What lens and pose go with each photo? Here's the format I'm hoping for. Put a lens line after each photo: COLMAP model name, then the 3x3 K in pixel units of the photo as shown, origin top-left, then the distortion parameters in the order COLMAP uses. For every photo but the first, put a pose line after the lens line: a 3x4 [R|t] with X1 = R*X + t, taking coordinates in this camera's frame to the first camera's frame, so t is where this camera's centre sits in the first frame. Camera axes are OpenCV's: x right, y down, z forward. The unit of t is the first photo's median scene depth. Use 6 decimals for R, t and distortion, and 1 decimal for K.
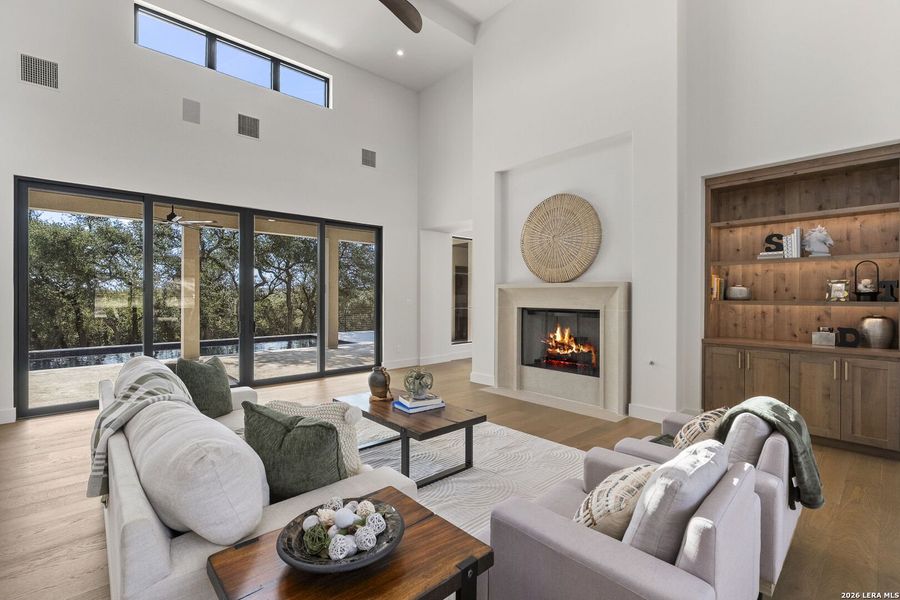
lens RADIAL K [[399.2, 0, 451.7], [0, 399.2, 296.1], [0, 0, 1]] dist [0.000130, 0.001530]
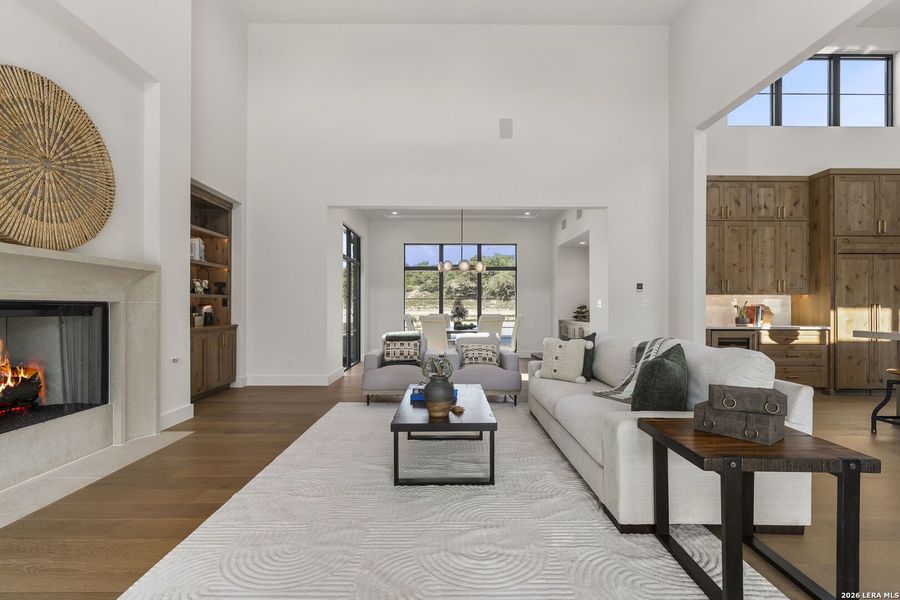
lens RADIAL K [[399.2, 0, 450.4], [0, 399.2, 313.1], [0, 0, 1]] dist [0.000130, 0.001530]
pose [[-0.741279, -0.007392, 0.671156, -0.480593], [0.001908, 0.999912, 0.013120, 0.046415], [-0.671194, 0.011007, -0.741200, 1.083651]]
